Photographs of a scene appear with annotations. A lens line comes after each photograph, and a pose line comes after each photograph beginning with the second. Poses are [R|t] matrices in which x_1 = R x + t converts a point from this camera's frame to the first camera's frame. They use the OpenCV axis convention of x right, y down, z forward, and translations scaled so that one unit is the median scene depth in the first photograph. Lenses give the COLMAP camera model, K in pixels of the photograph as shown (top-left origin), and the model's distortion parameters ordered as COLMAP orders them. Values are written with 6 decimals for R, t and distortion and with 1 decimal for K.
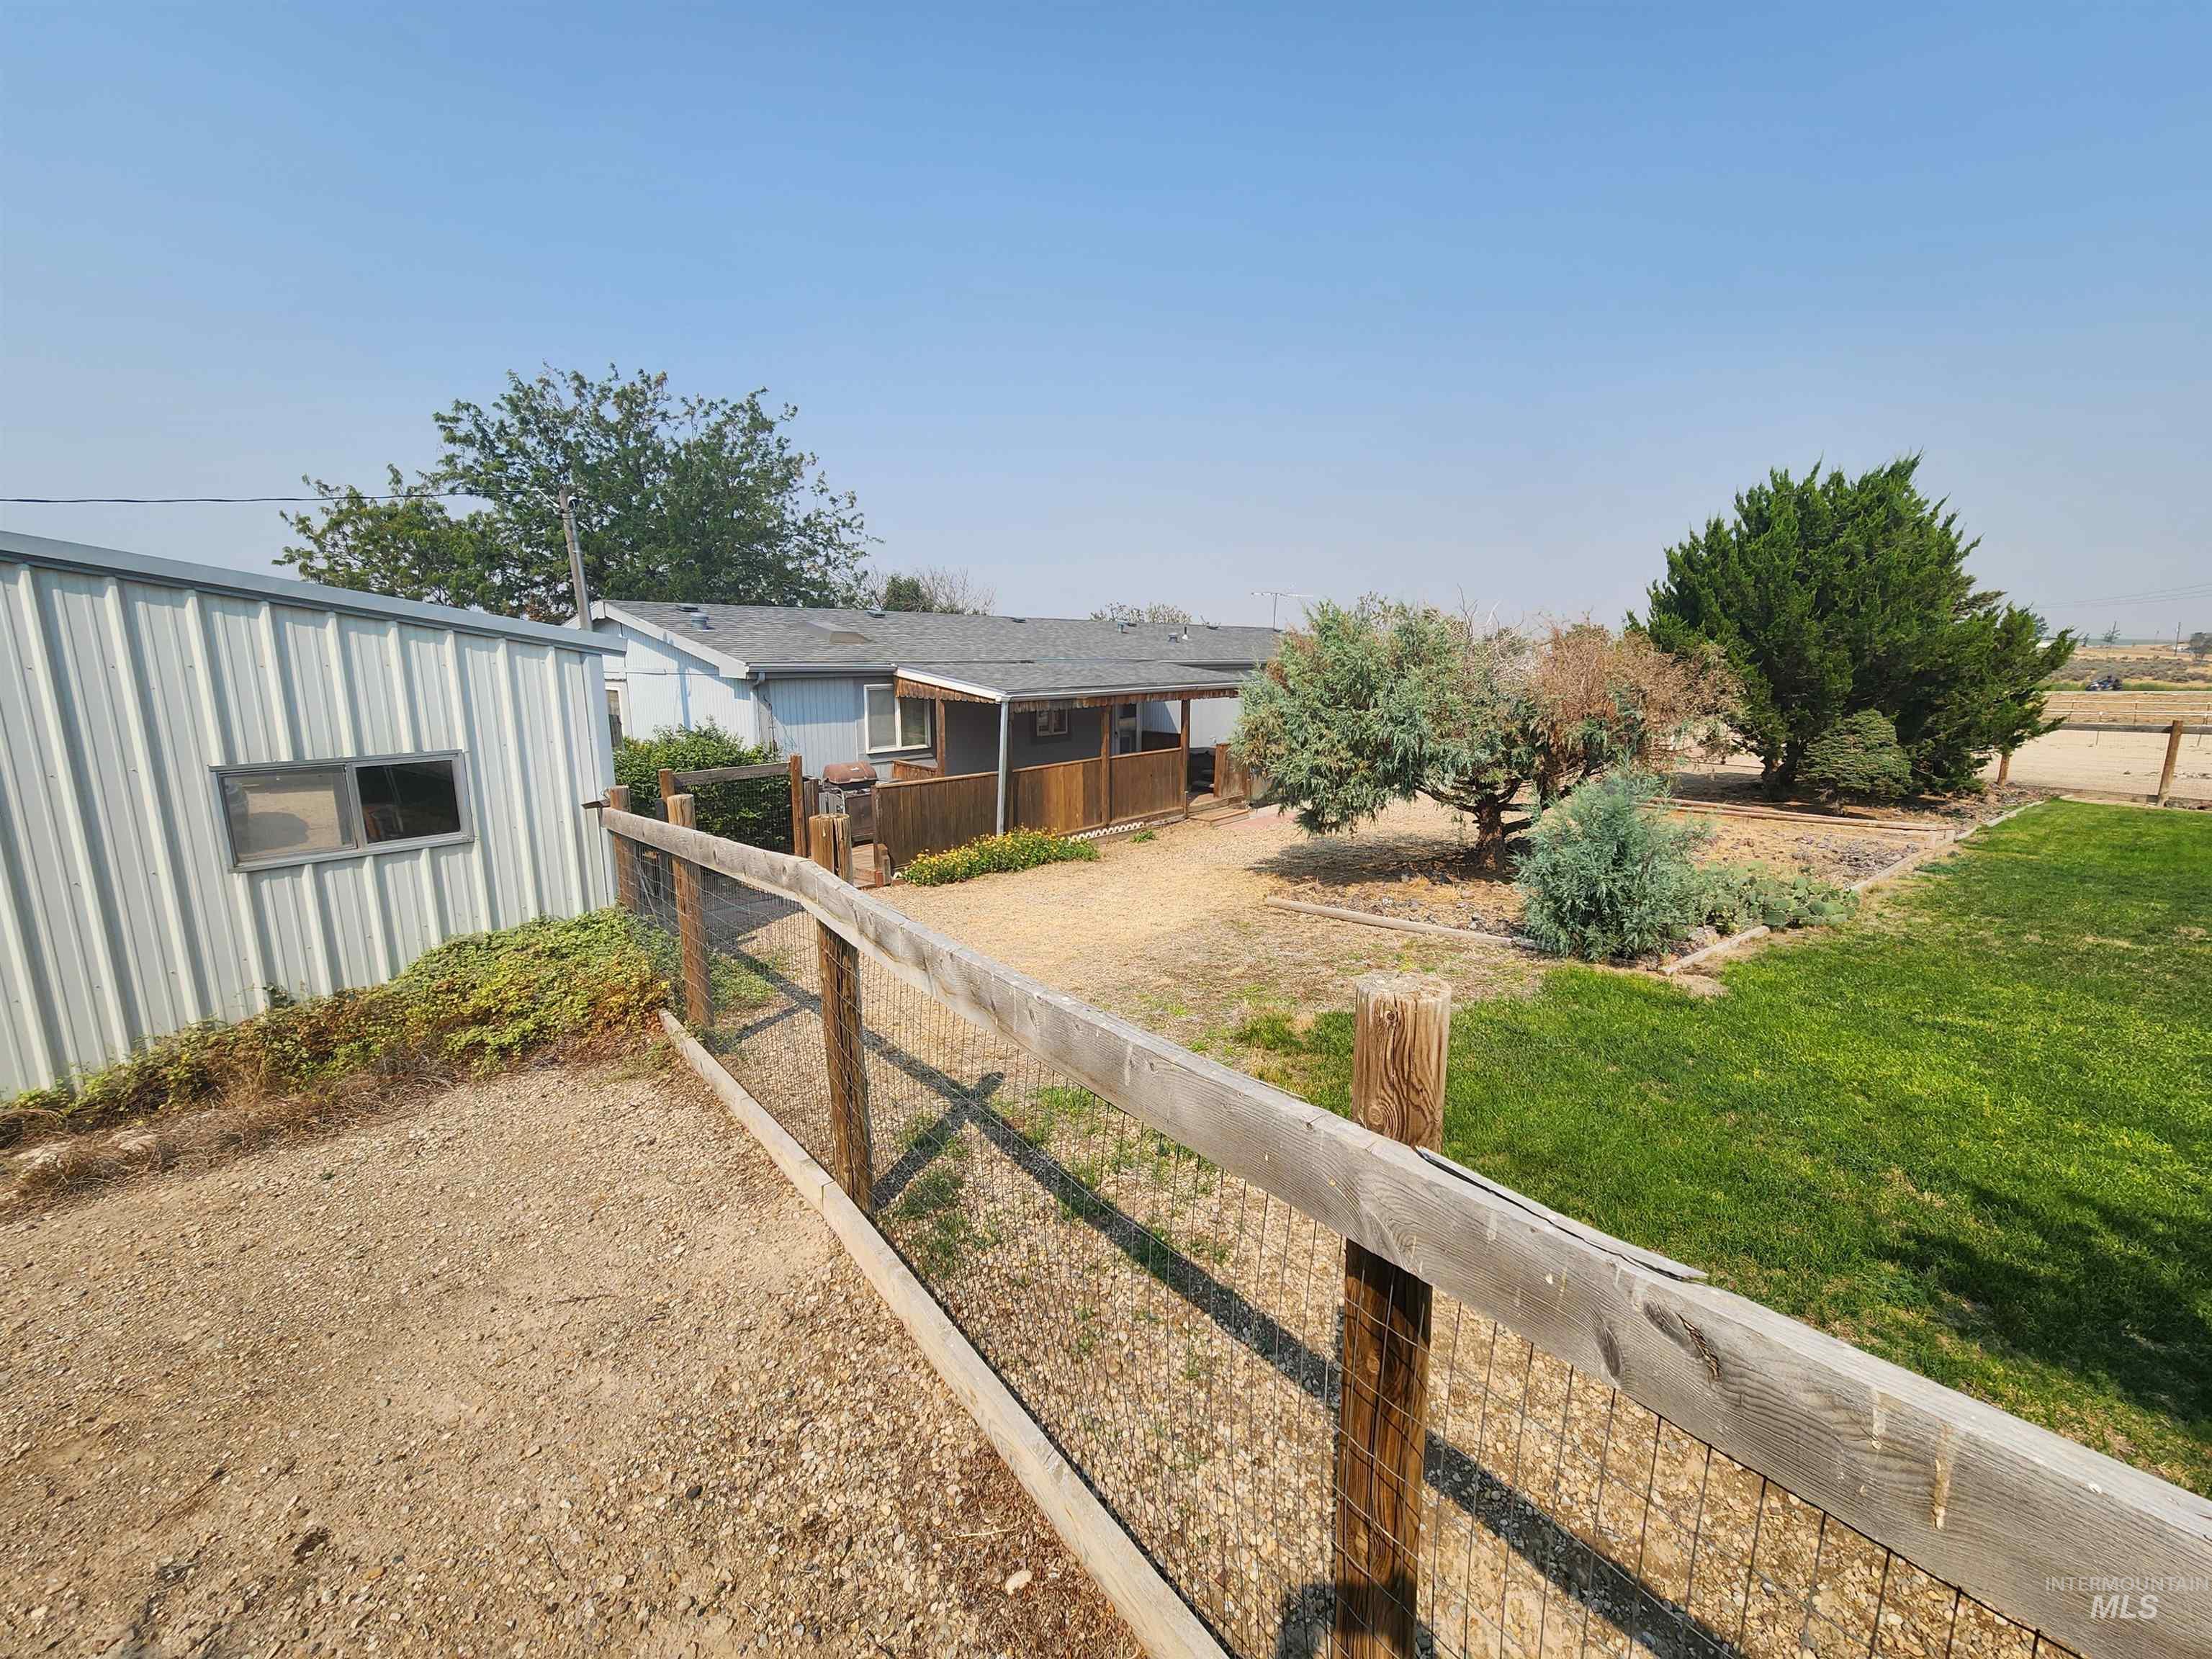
lens RADIAL K [[897.2, 0, 1106.0], [0, 897.2, 829.5], [0, 0, 1]] dist [0.000115, -0.000154]
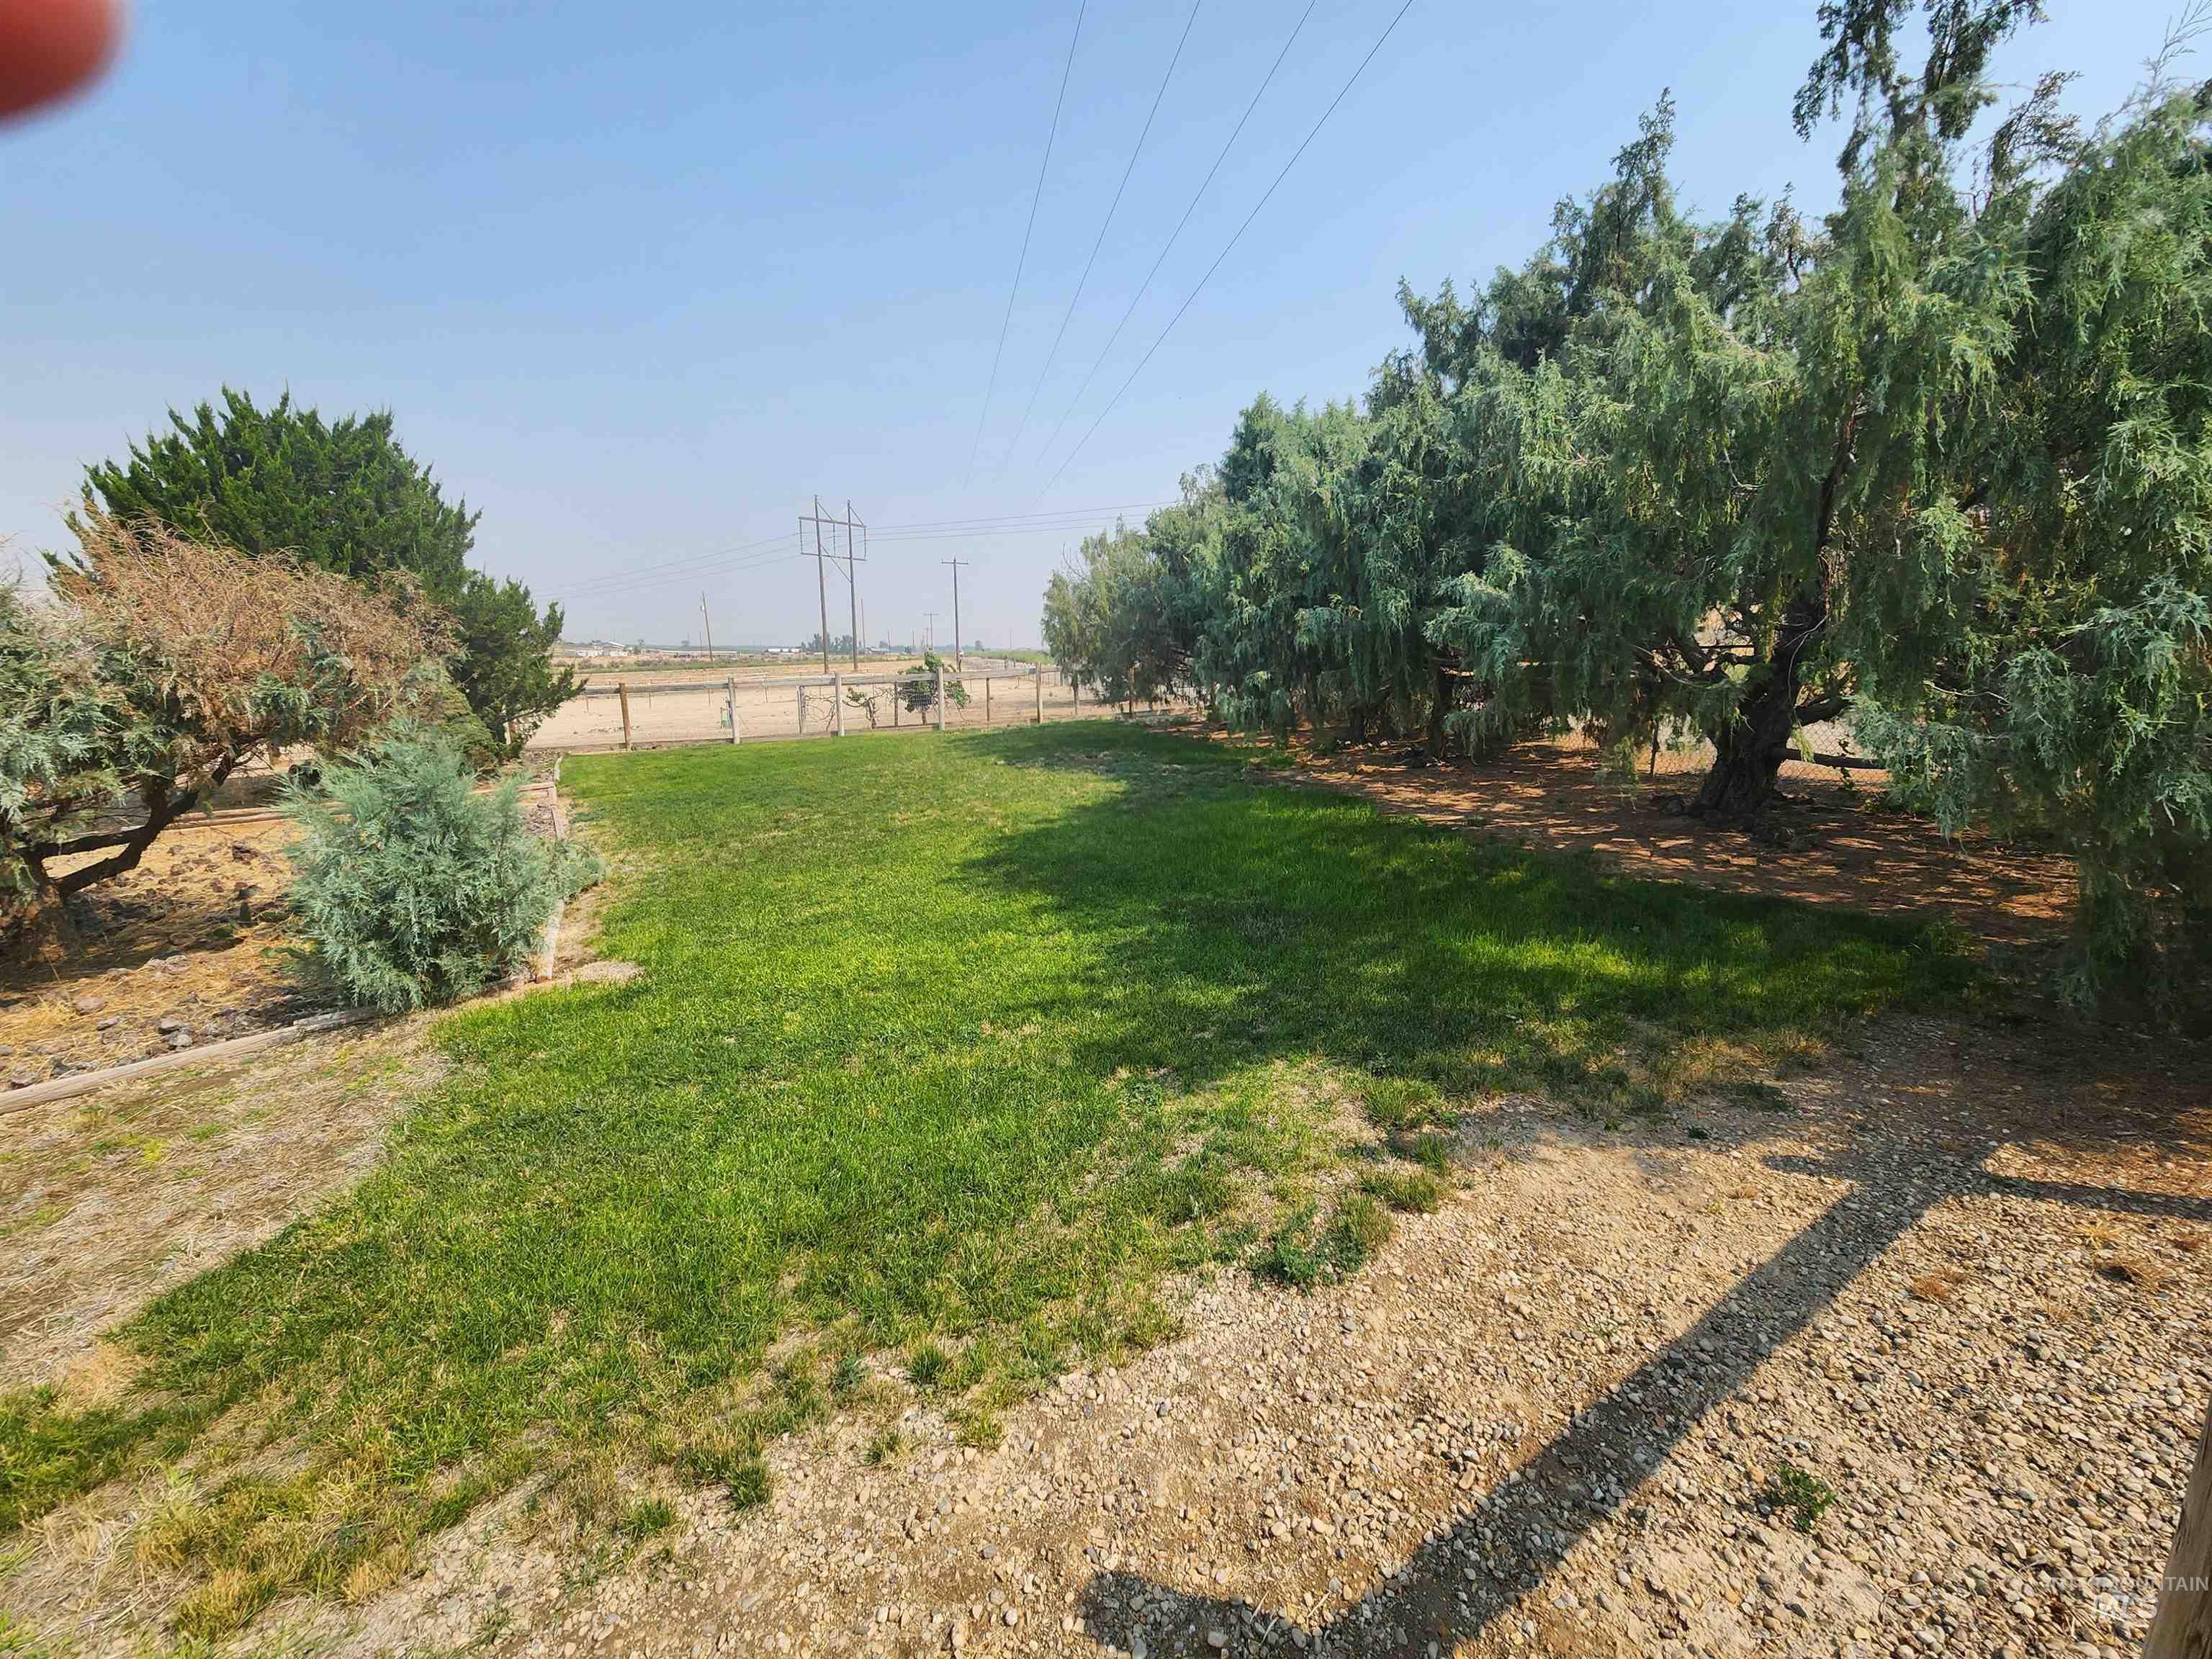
lens RADIAL K [[897.2, 0, 1106.0], [0, 897.2, 829.5], [0, 0, 1]] dist [0.000115, -0.000154]
pose [[0.094276, -0.190587, 0.977133, -0.063468], [0.195465, 0.965944, 0.169546, -0.003276], [-0.976169, 0.175011, 0.128319, 0.331460]]
